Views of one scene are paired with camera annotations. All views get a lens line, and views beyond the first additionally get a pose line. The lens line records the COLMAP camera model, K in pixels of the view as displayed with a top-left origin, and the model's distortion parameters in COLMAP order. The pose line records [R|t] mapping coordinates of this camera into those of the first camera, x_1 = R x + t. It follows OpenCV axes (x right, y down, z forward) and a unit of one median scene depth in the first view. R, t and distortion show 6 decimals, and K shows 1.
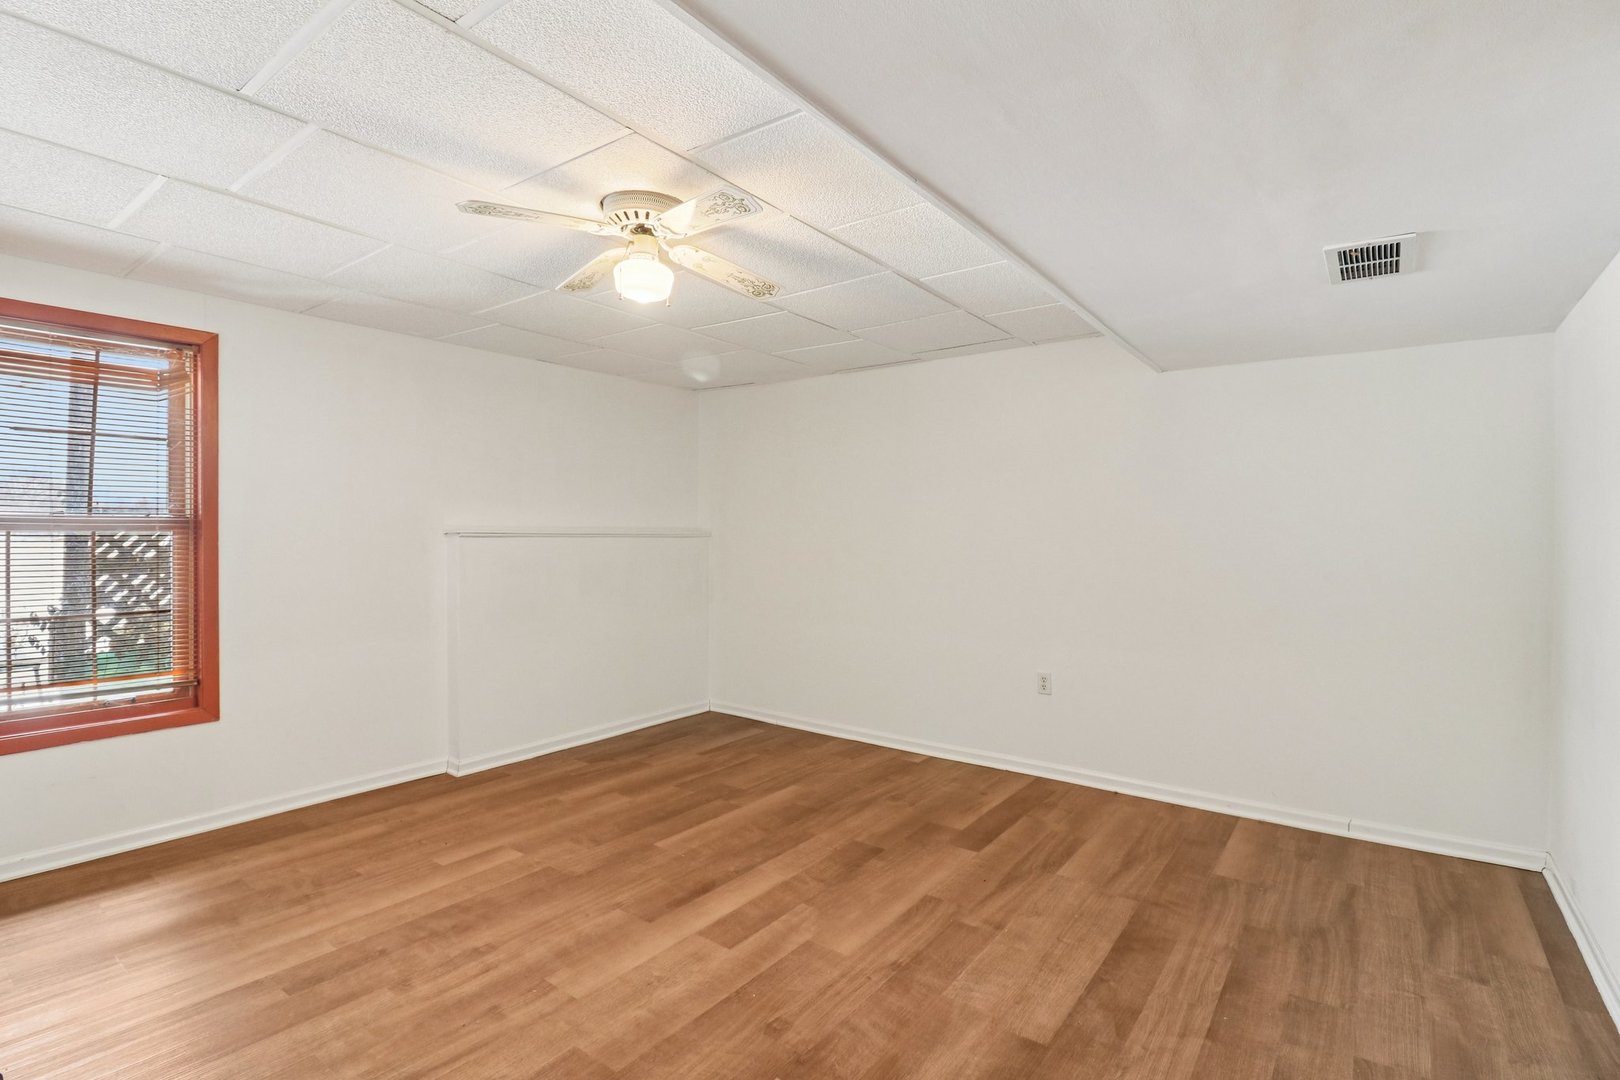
lens RADIAL K [[769.0, 0, 813.4], [0, 769.0, 516.7], [0, 0, 1]] dist [-0.000534, -0.007876]
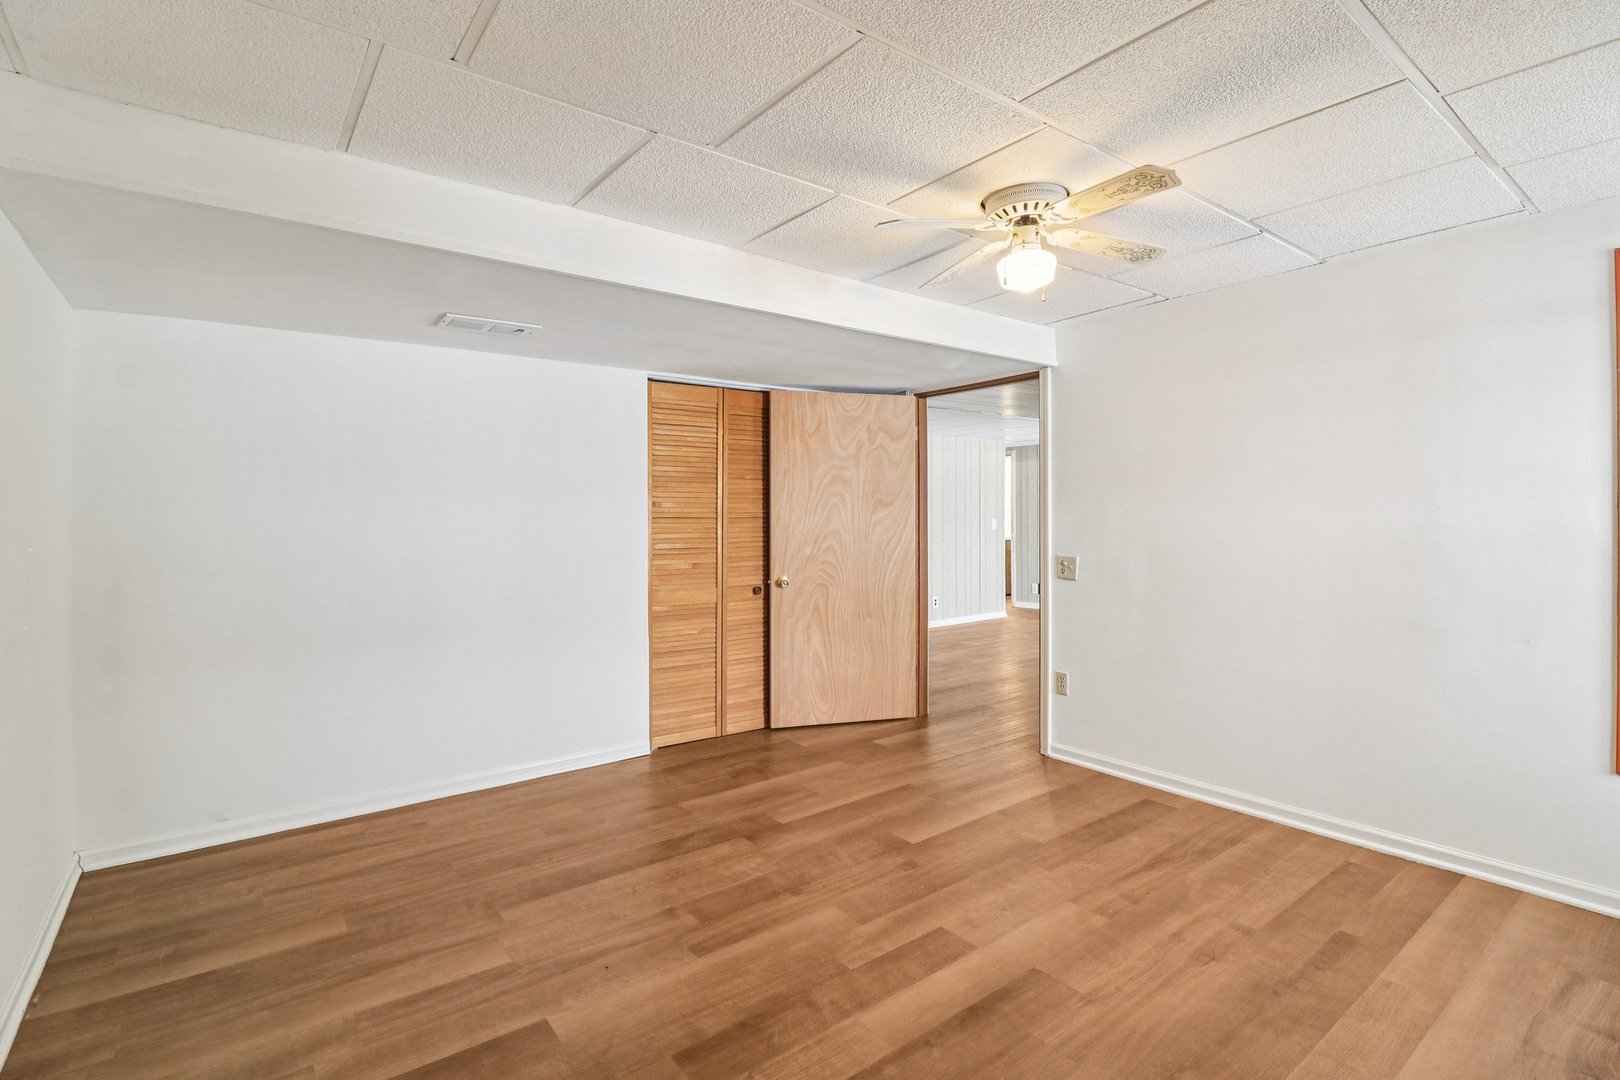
lens RADIAL K [[769.0, 0, 813.4], [0, 769.0, 516.7], [0, 0, 1]] dist [-0.000534, -0.007876]
pose [[-0.961105, -0.000471, 0.276184, -0.218163], [-0.005199, 0.999852, -0.016386, 0.038361], [-0.276136, -0.017185, -0.960965, 1.953299]]
